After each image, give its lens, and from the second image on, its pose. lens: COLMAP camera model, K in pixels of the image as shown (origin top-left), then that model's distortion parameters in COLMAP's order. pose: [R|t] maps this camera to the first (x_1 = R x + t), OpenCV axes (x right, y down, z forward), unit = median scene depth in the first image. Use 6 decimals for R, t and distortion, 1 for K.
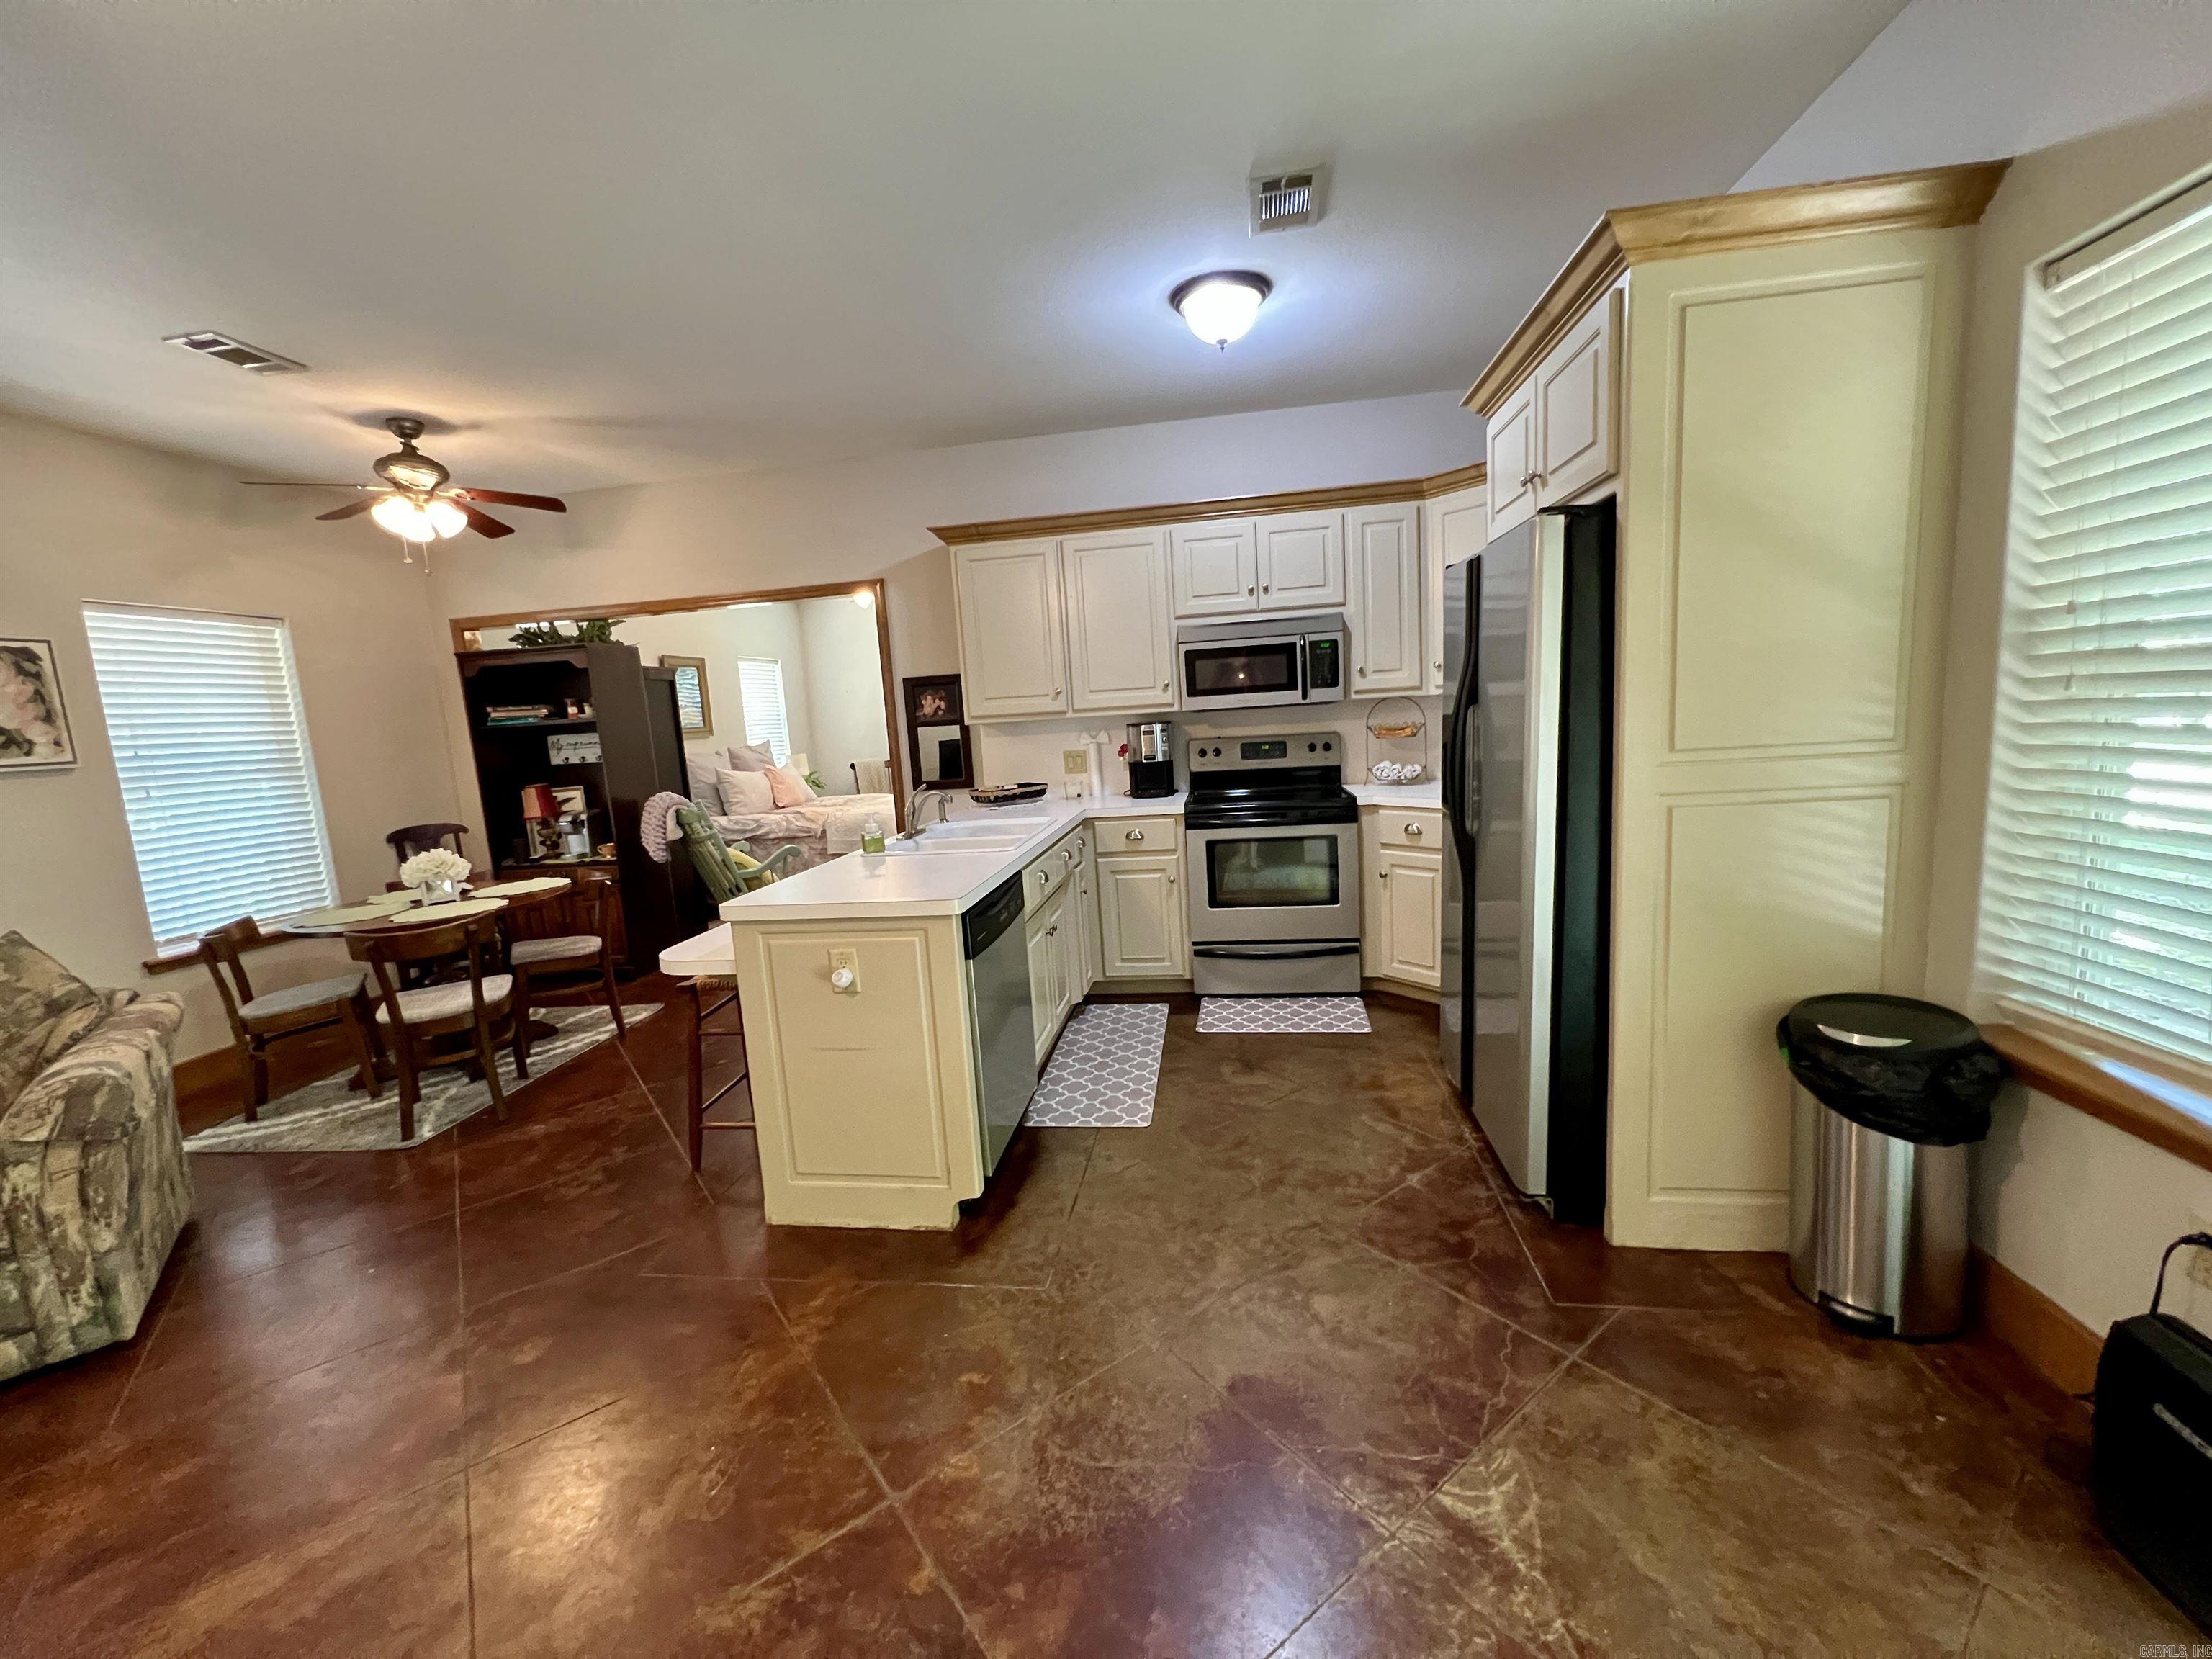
lens RADIAL K [[877.9, 0, 1103.4], [0, 877.9, 831.6], [0, 0, 1]] dist [-0.000850, 0.000750]
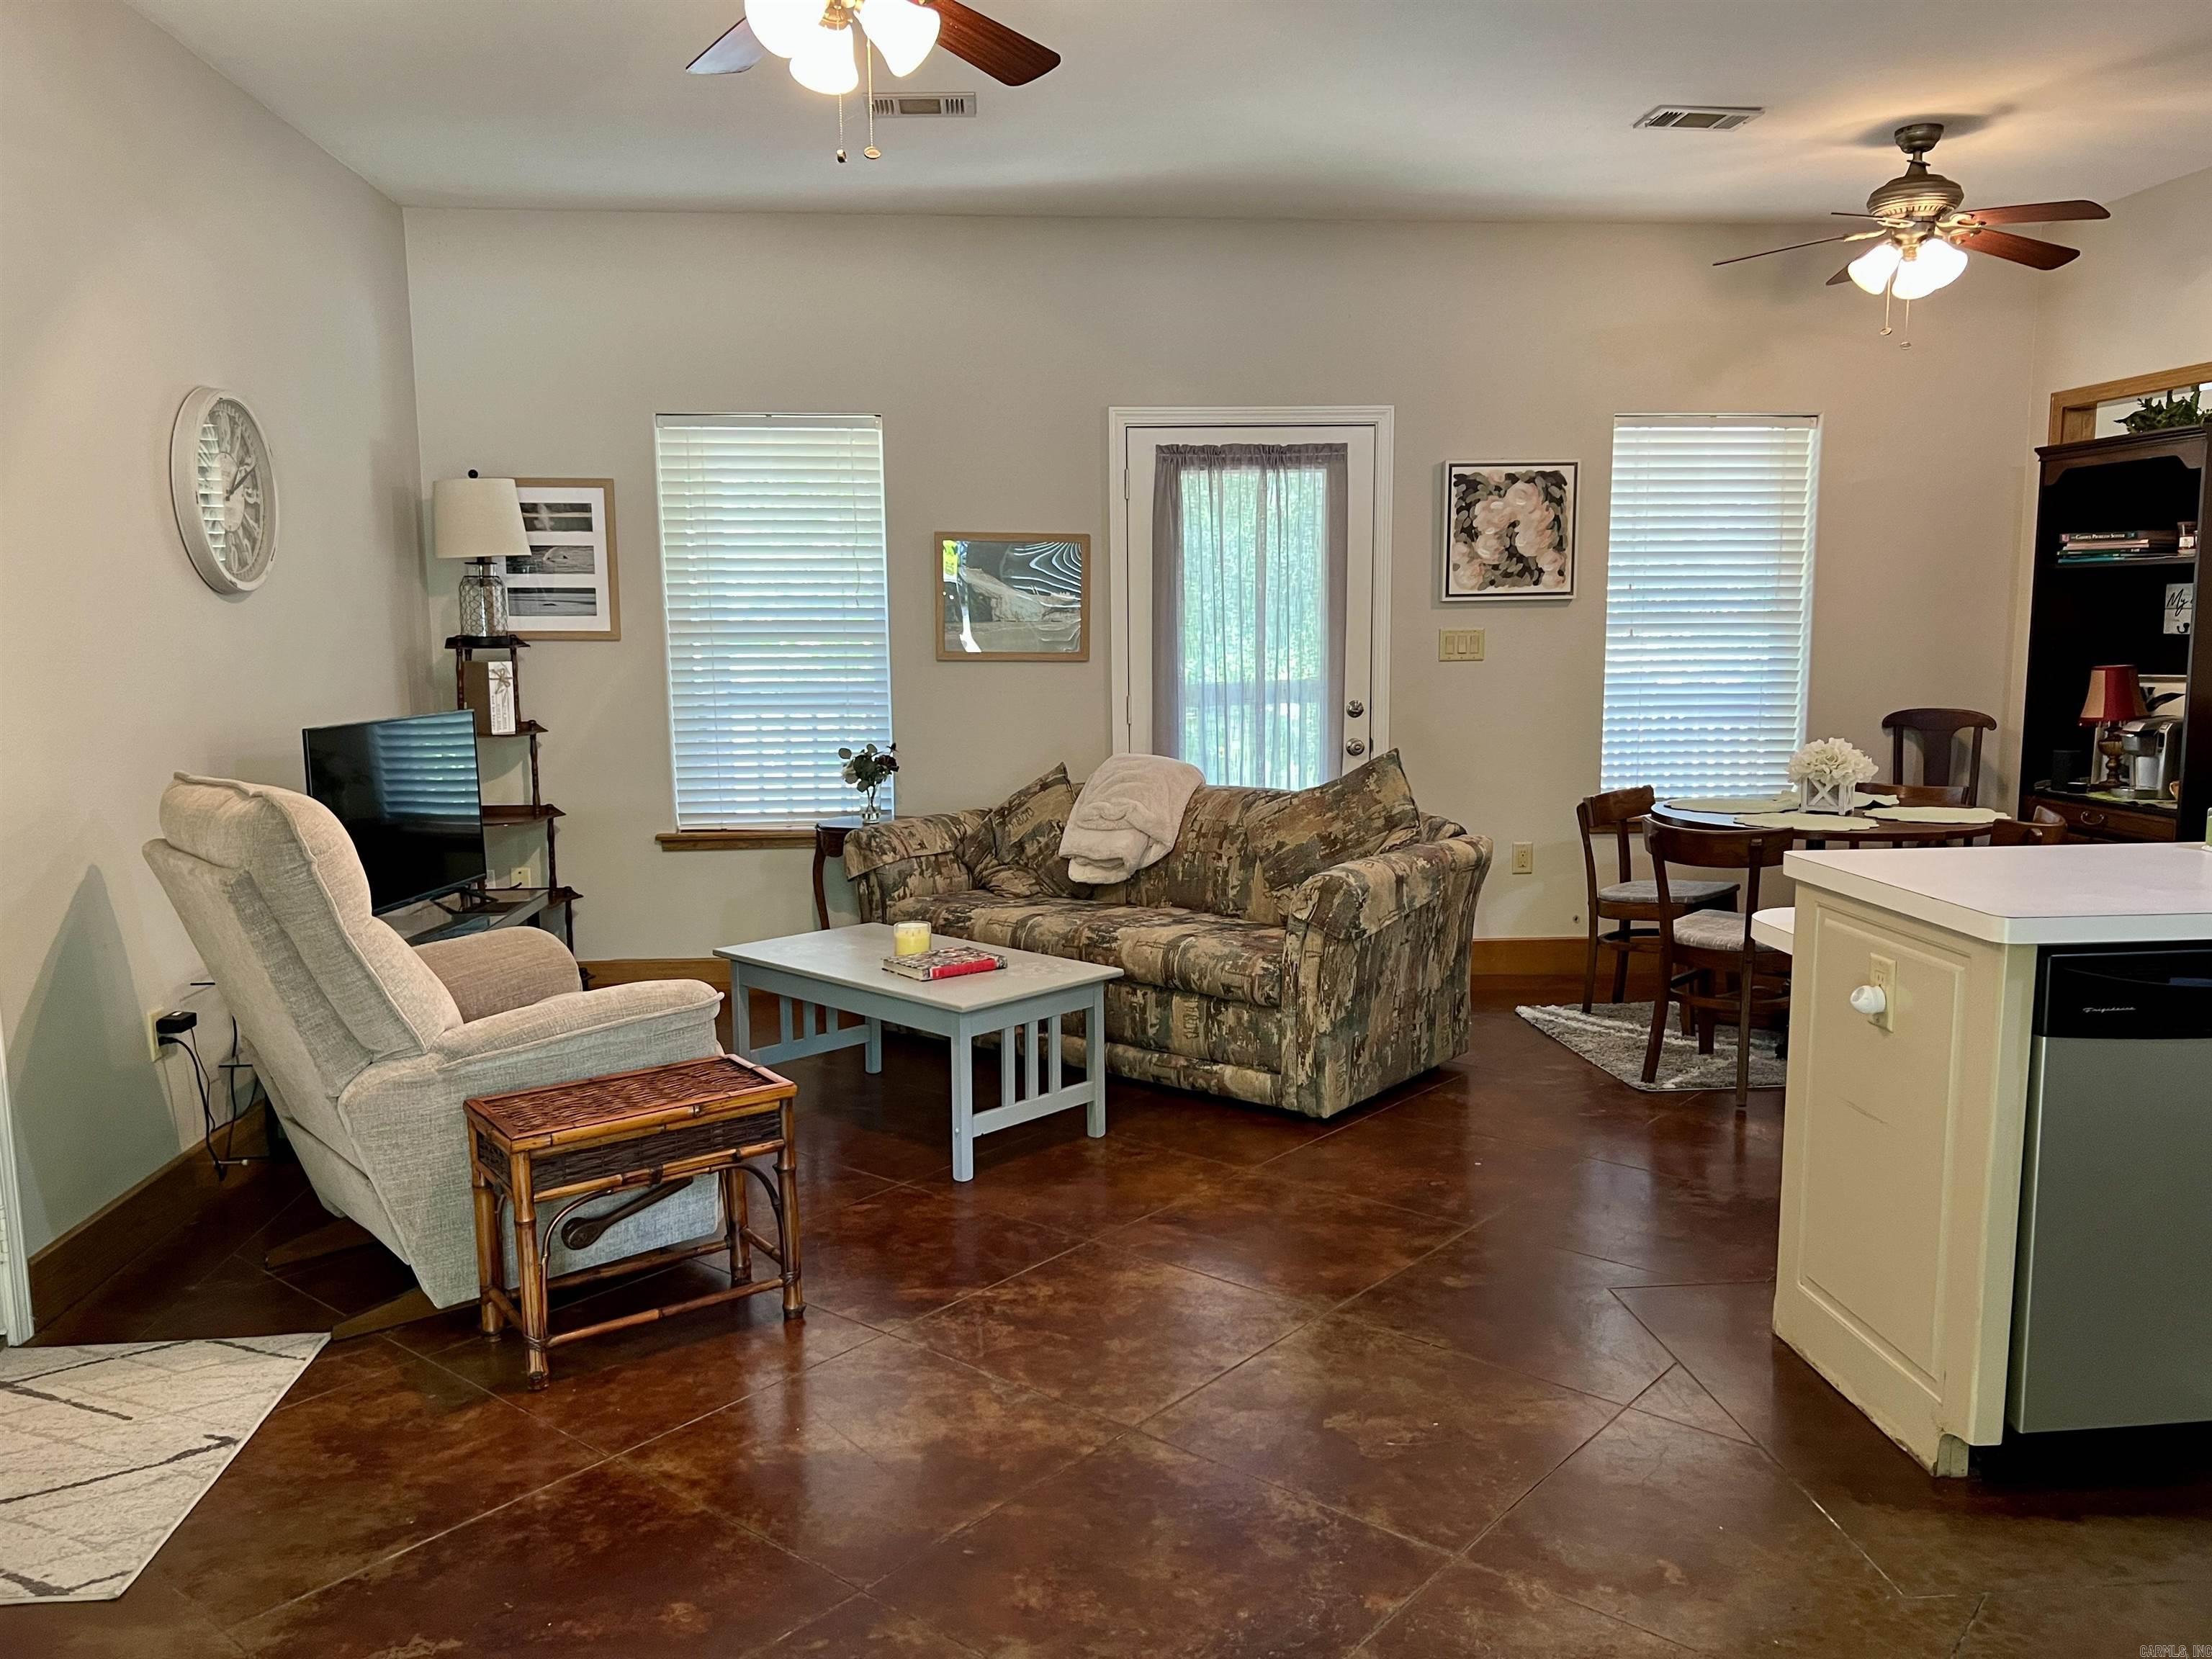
lens RADIAL K [[1661.7, 0, 1104.8], [0, 1661.7, 831.8], [0, 0, 1]] dist [0.005037, -0.013251]
pose [[0.224627, 0.186290, -0.956472, 0.469142], [-0.136488, 0.977895, 0.158409, -0.043647], [0.964839, 0.094964, 0.245088, 0.110249]]
